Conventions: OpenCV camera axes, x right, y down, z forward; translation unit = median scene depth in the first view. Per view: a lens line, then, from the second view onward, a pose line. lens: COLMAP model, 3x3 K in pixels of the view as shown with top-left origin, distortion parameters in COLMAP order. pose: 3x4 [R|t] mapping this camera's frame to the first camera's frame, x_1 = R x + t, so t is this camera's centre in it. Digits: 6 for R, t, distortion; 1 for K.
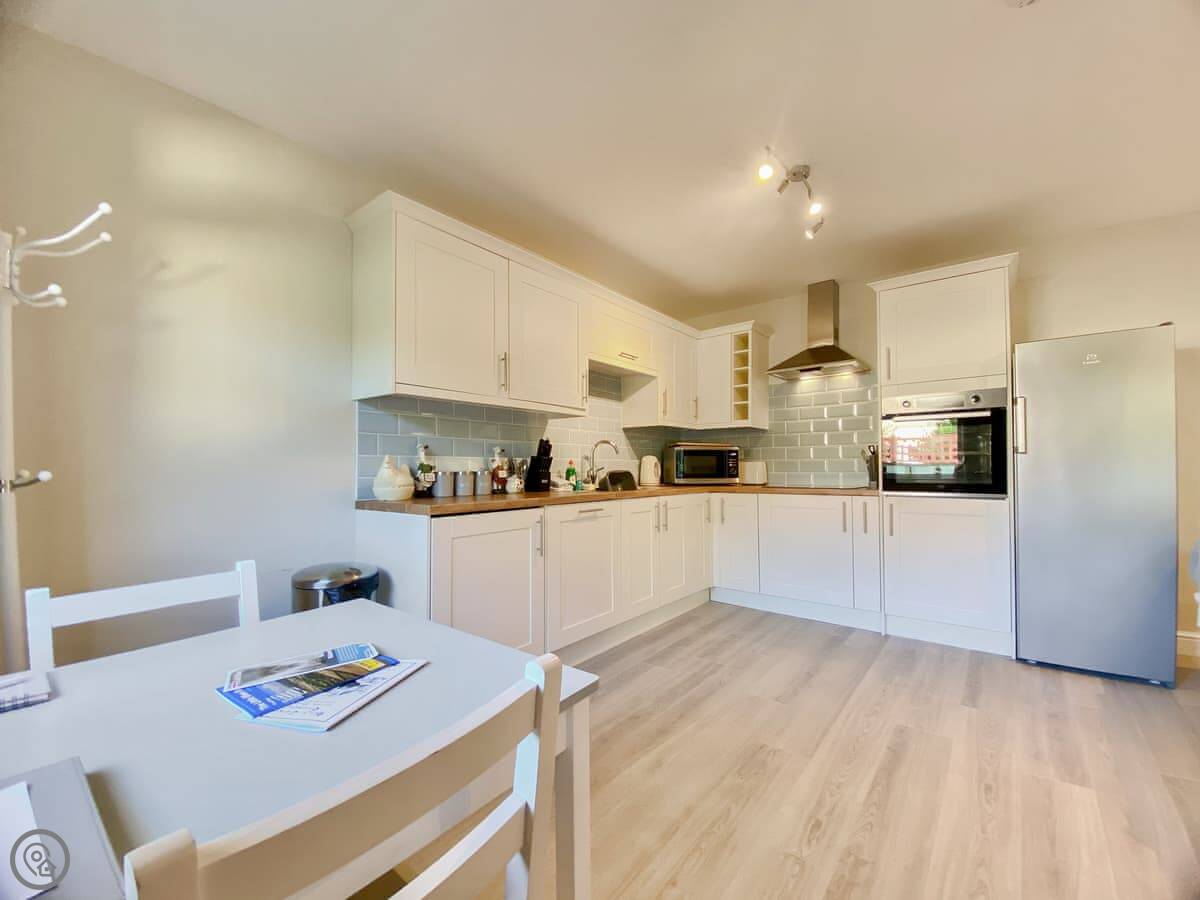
lens RADIAL K [[497.8, 0, 600.0], [0, 497.8, 450.0], [0, 0, 1]] dist [-0.000356, -0.000202]
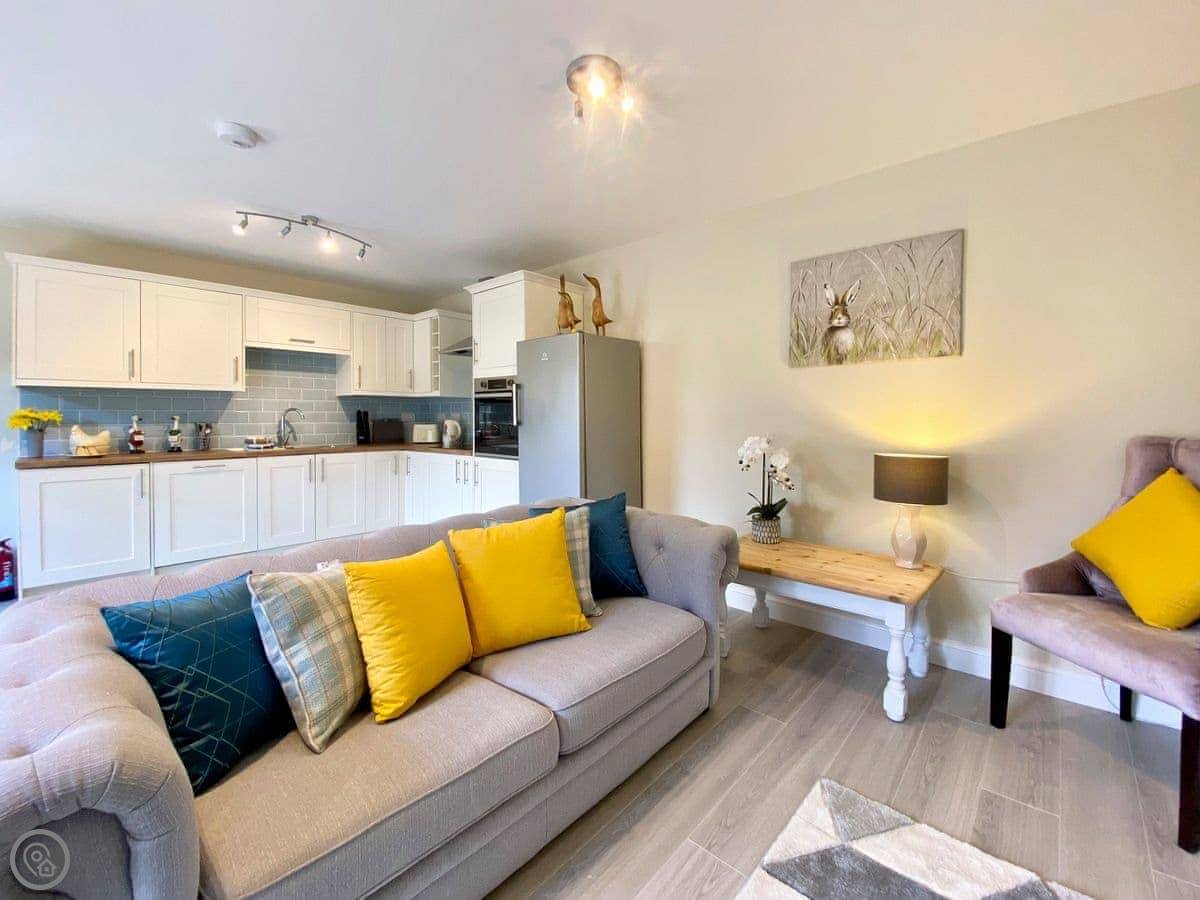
lens RADIAL K [[514.6, 0, 589.6], [0, 514.6, 419.5], [0, 0, 1]] dist [-0.013252, 0.000129]
pose [[0.998797, 0.008249, -0.048339, 0.932644], [-0.006166, 0.999052, 0.043100, -0.059926], [0.048649, -0.042750, 0.997901, -0.289880]]
